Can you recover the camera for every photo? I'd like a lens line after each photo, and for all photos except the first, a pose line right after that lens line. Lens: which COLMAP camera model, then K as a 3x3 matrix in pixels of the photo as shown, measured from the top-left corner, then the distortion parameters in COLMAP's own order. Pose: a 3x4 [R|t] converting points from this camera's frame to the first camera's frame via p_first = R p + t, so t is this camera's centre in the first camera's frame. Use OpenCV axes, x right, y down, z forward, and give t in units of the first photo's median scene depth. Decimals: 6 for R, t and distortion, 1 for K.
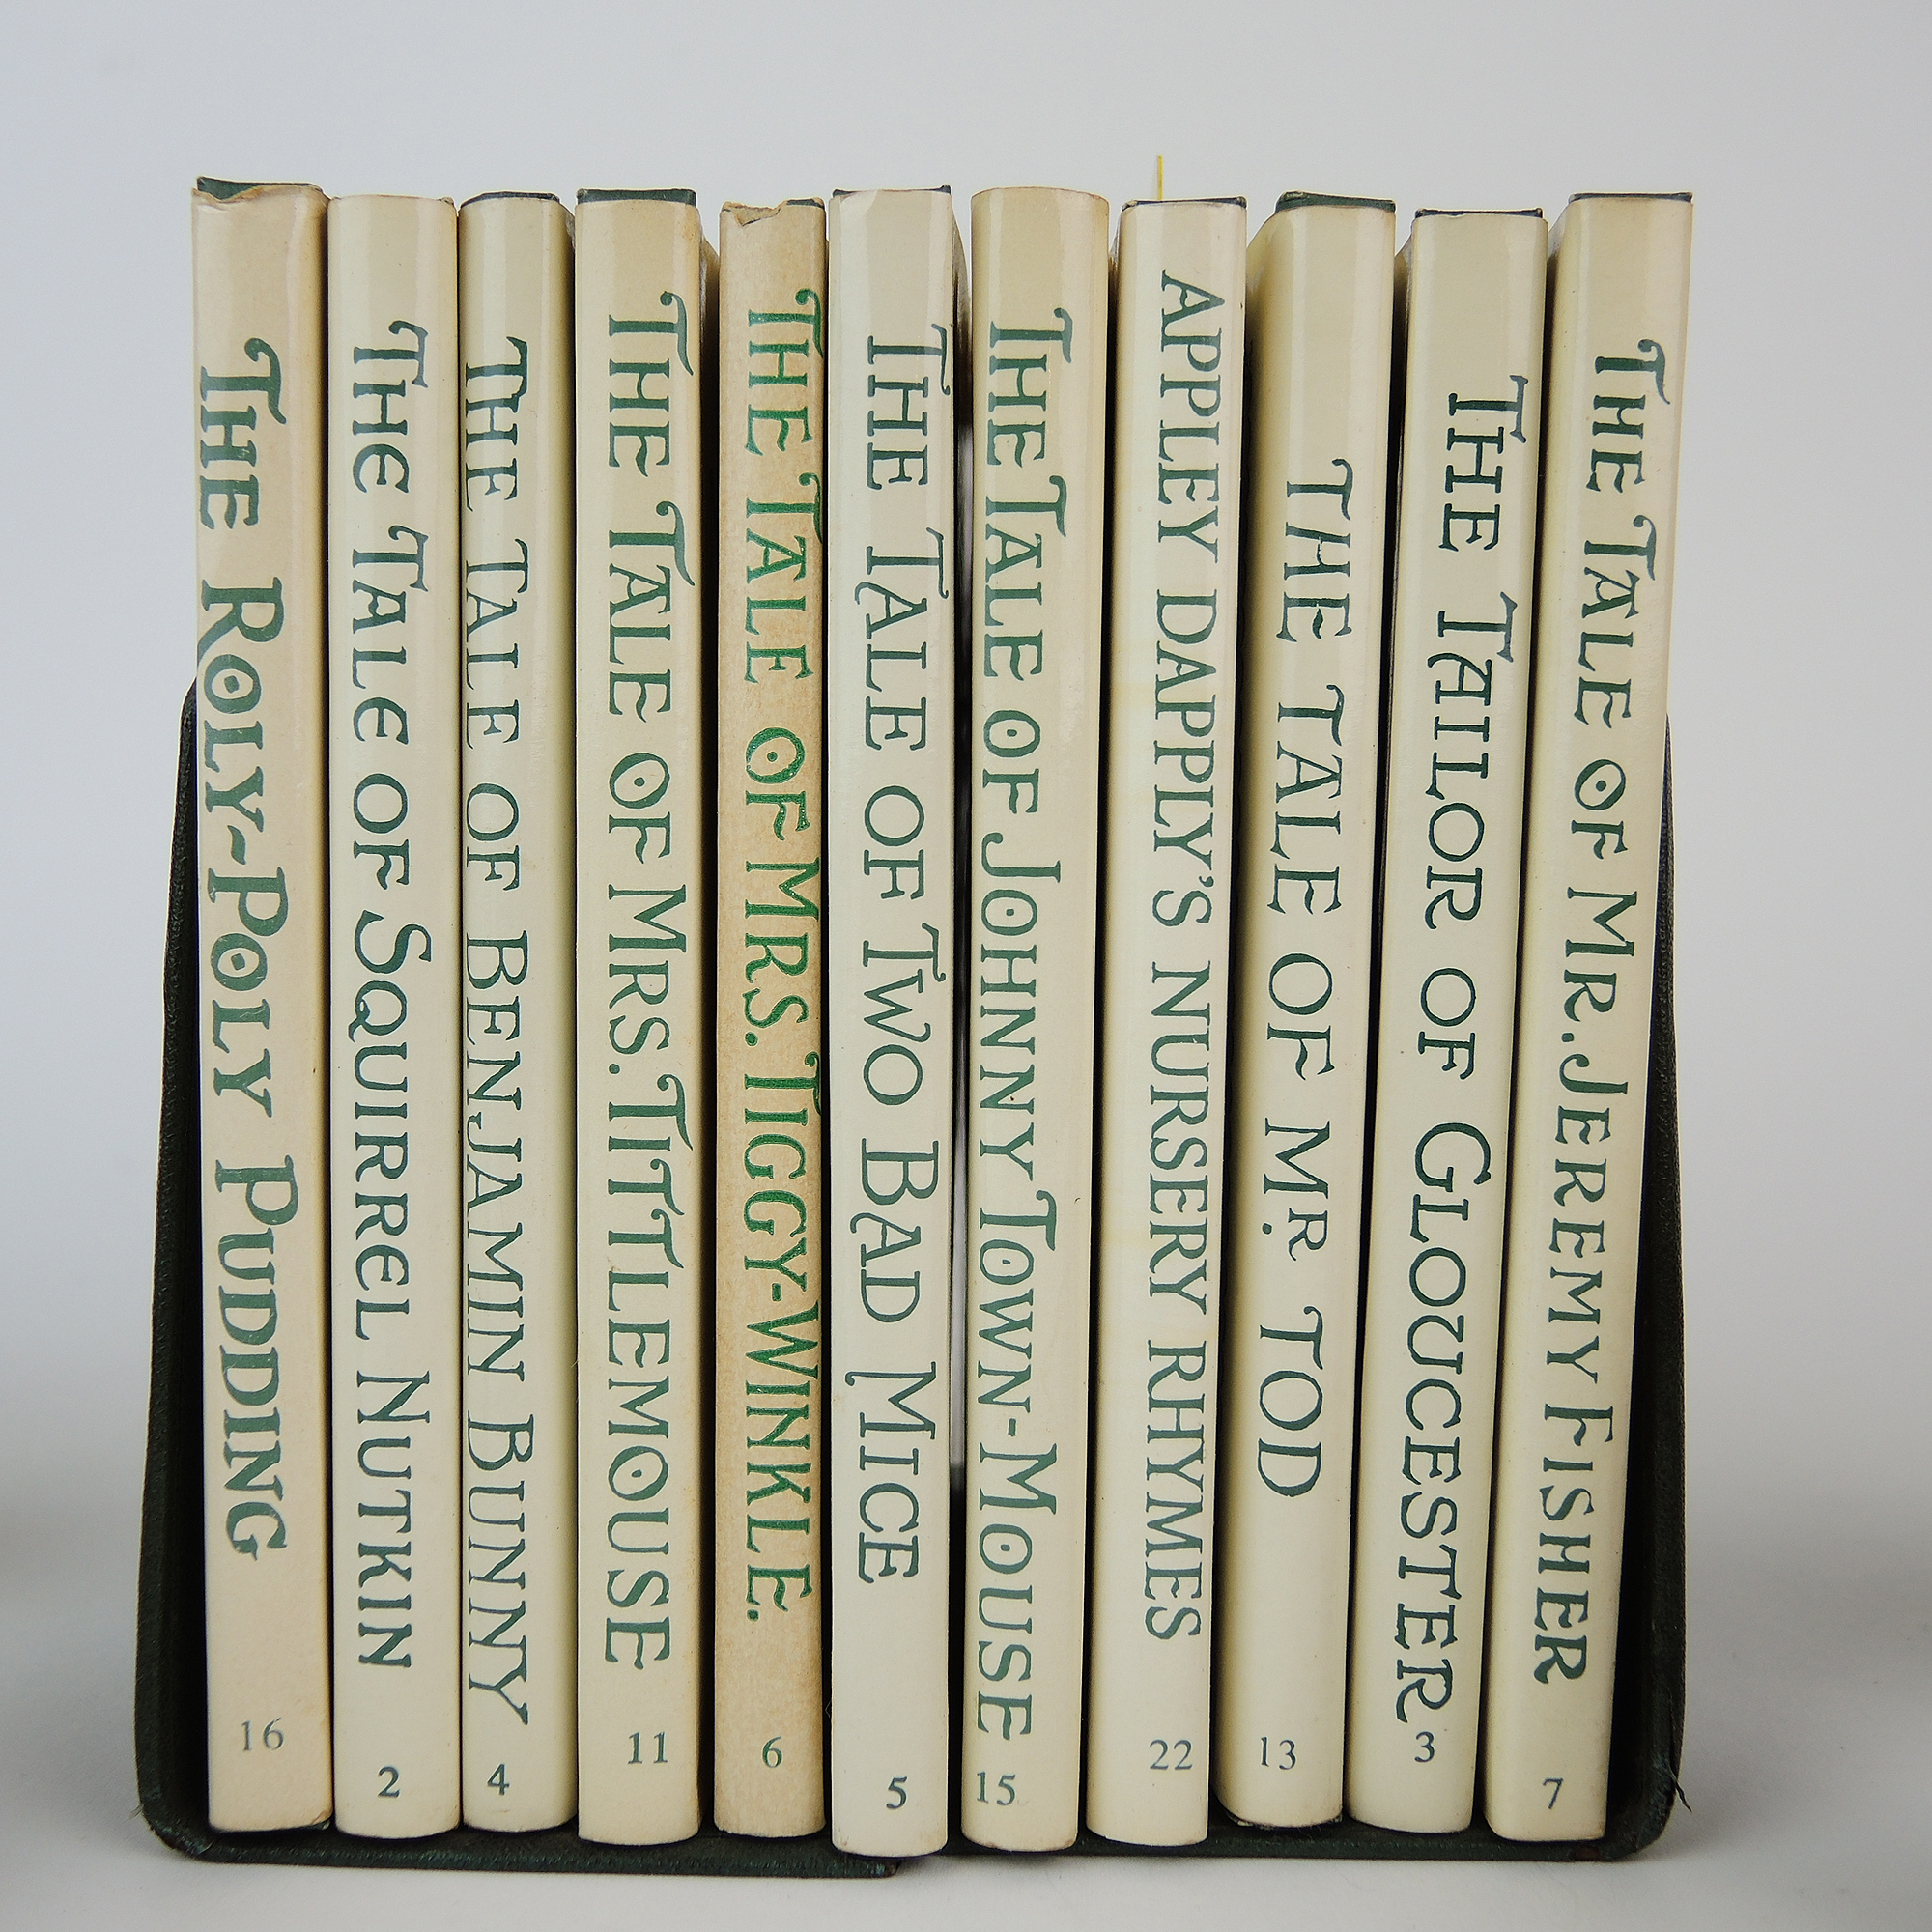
lens RADIAL K [[1398.4, 0, 965.4], [0, 1398.4, 925.8], [0, 0, 1]] dist [-0.043633, 0.057525]
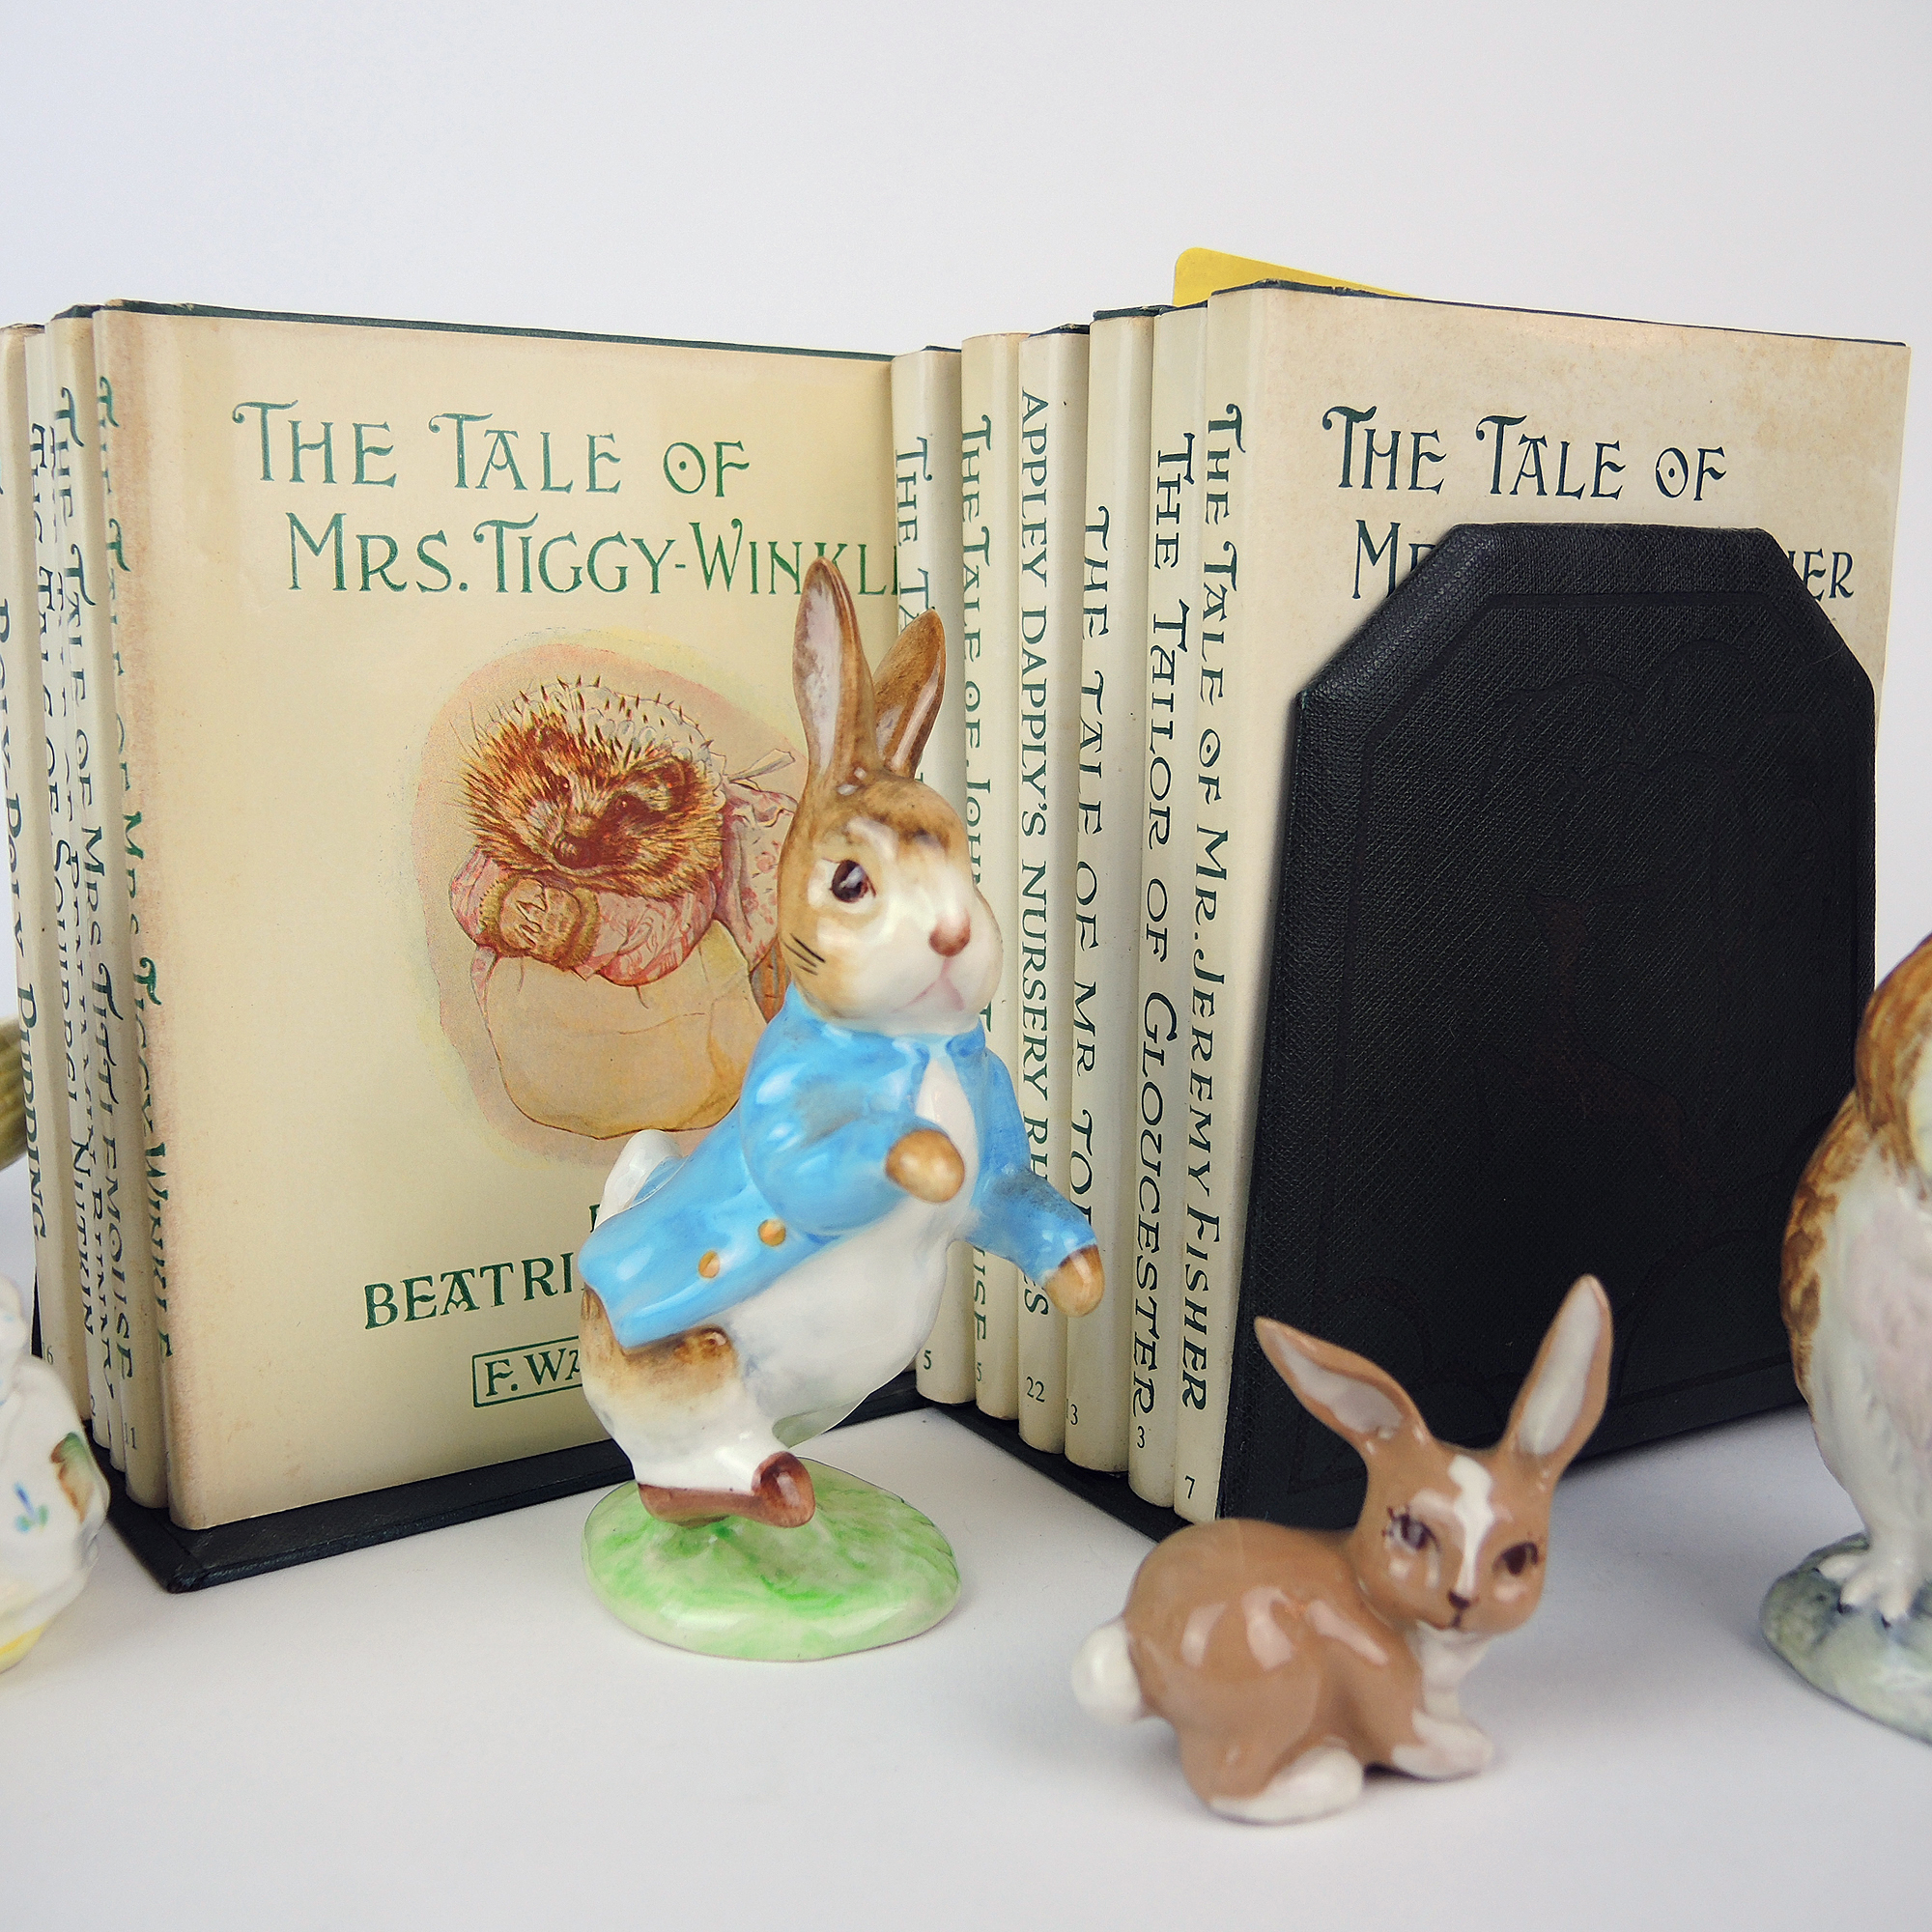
lens RADIAL K [[2163.5, 0, 966.0], [0, 2163.5, 966.0], [0, 0, 1]] dist [-0.022832, 0.004874]
pose [[0.613783, 0.098581, -0.783296, 1.910672], [-0.014755, 0.993432, 0.113466, -0.123100], [0.789337, -0.058086, 0.611207, -0.444421]]
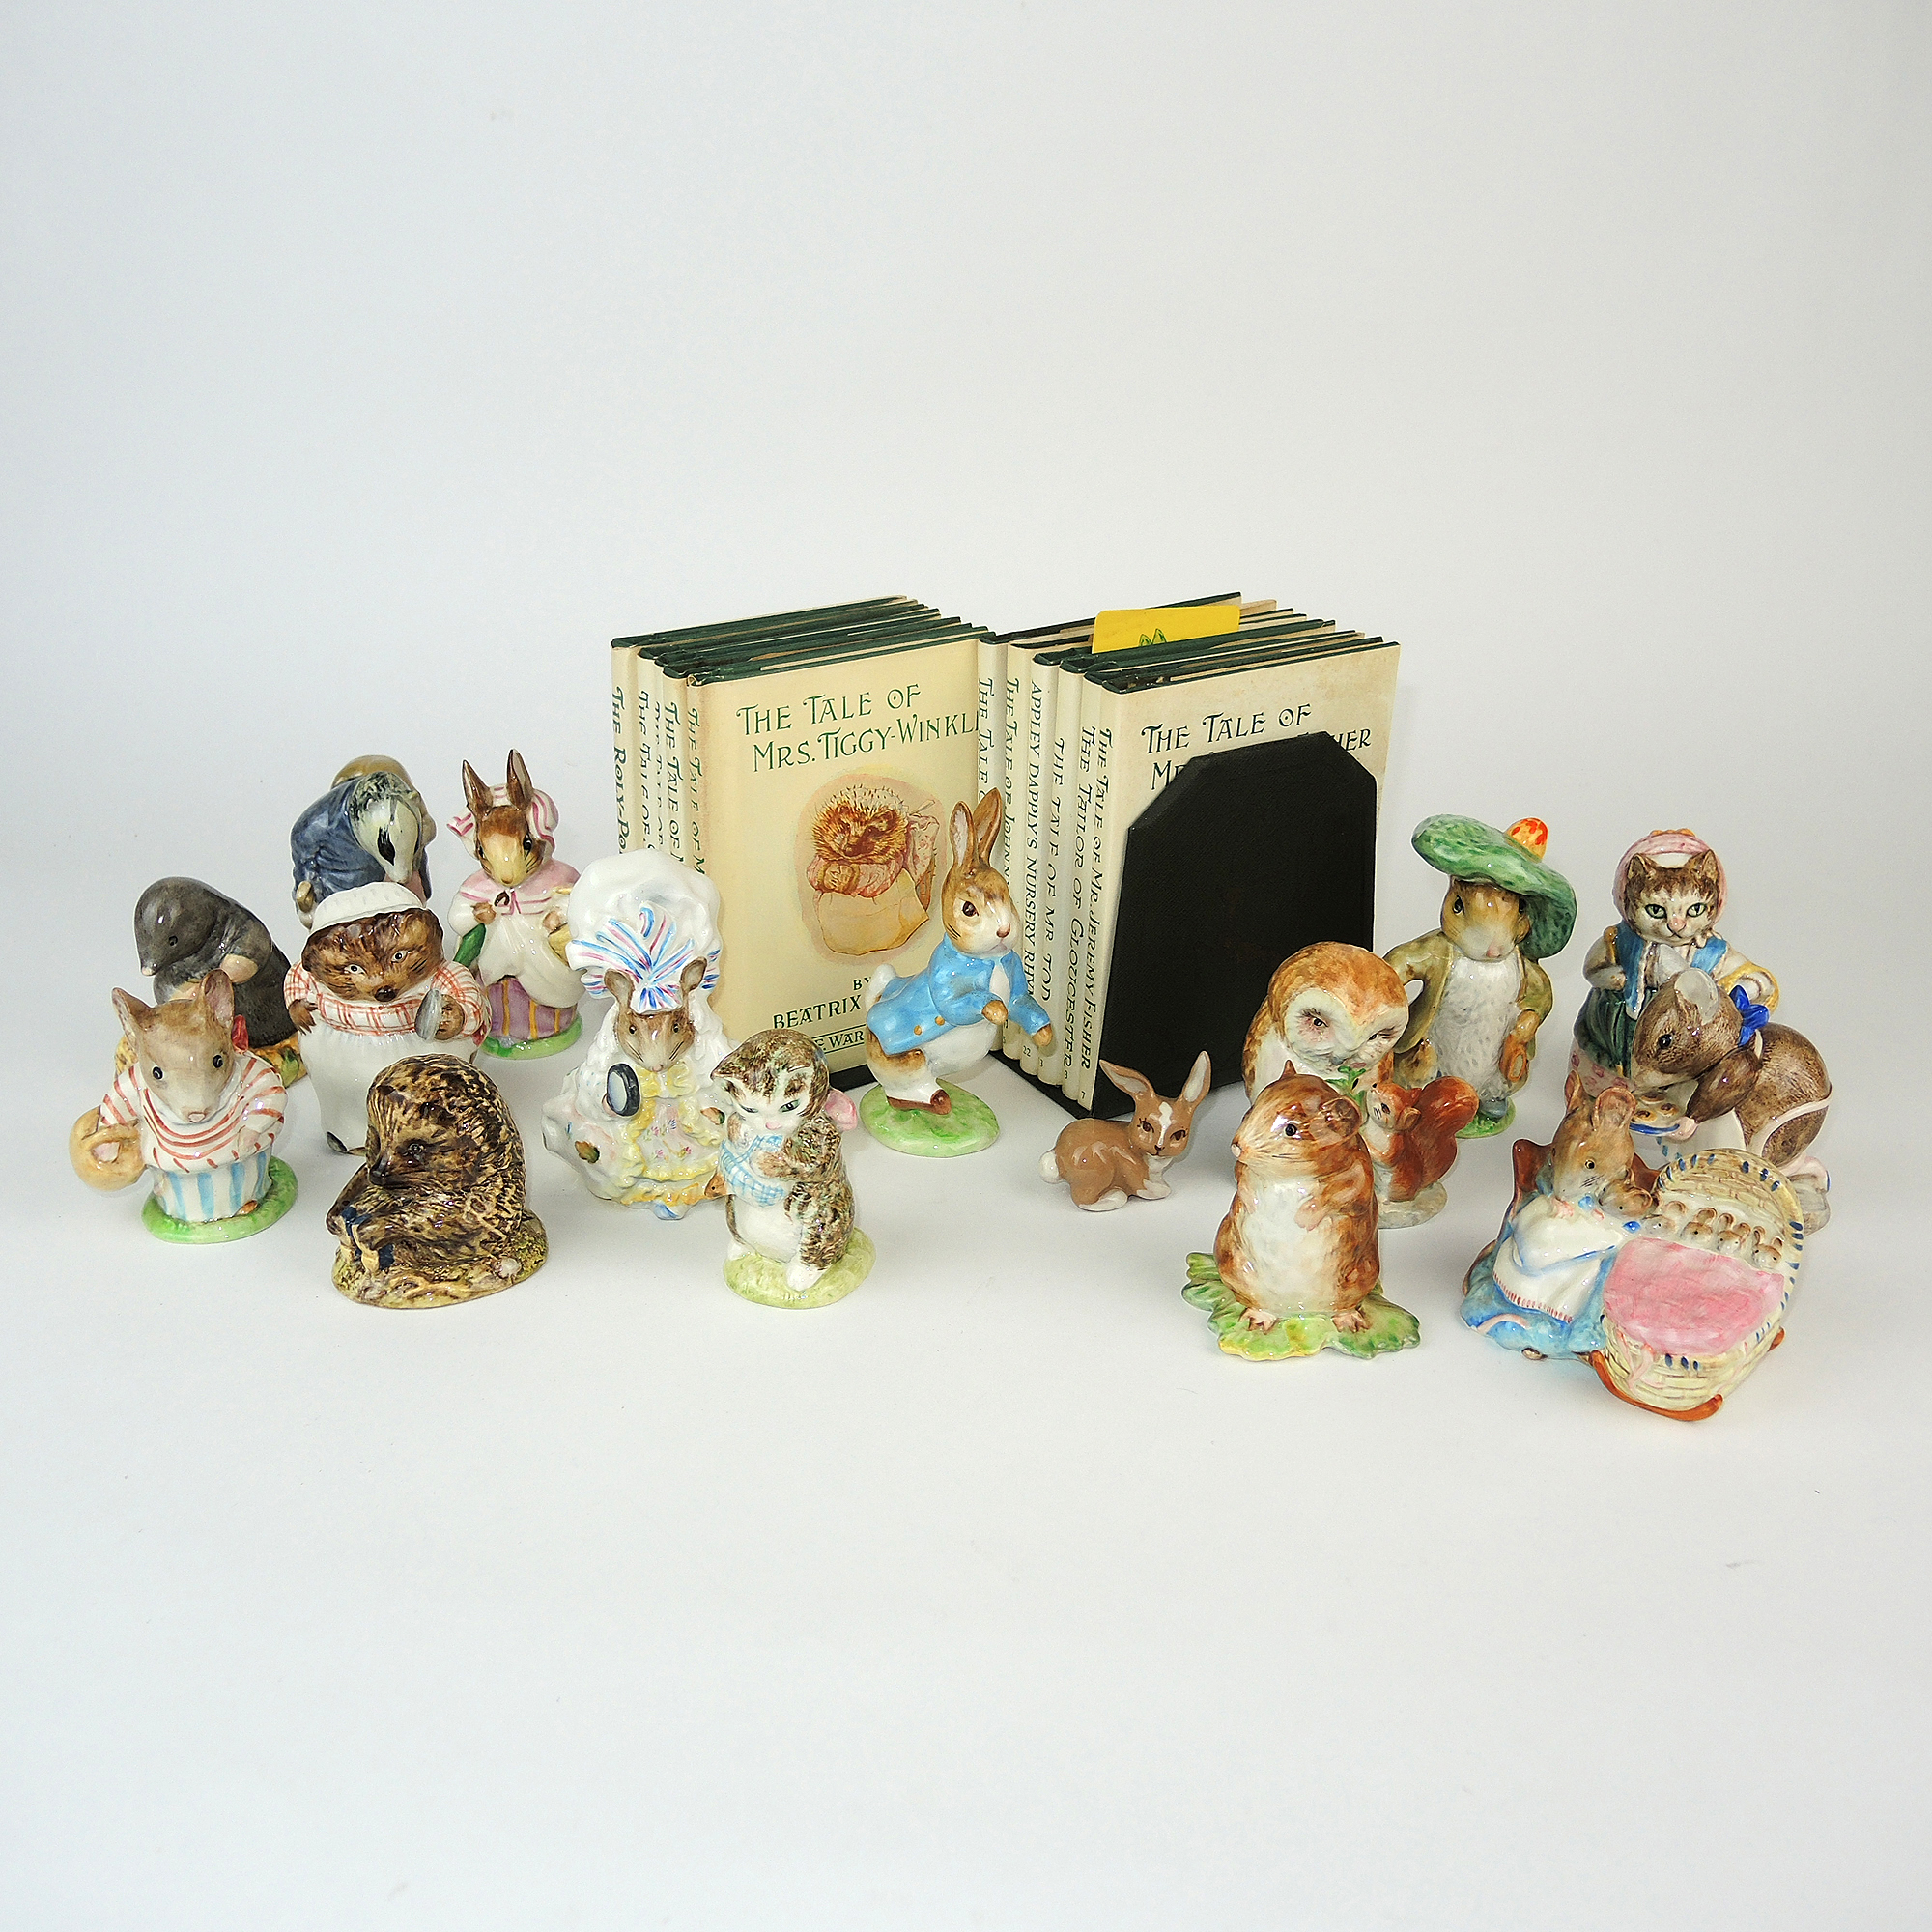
lens RADIAL K [[2163.5, 0, 966.0], [0, 2163.5, 966.0], [0, 0, 1]] dist [-0.022832, 0.004874]
pose [[0.616247, 0.310482, -0.723768, 4.339945], [-0.033141, 0.928418, 0.370056, -1.843083], [0.786855, -0.204060, 0.582425, -2.565701]]
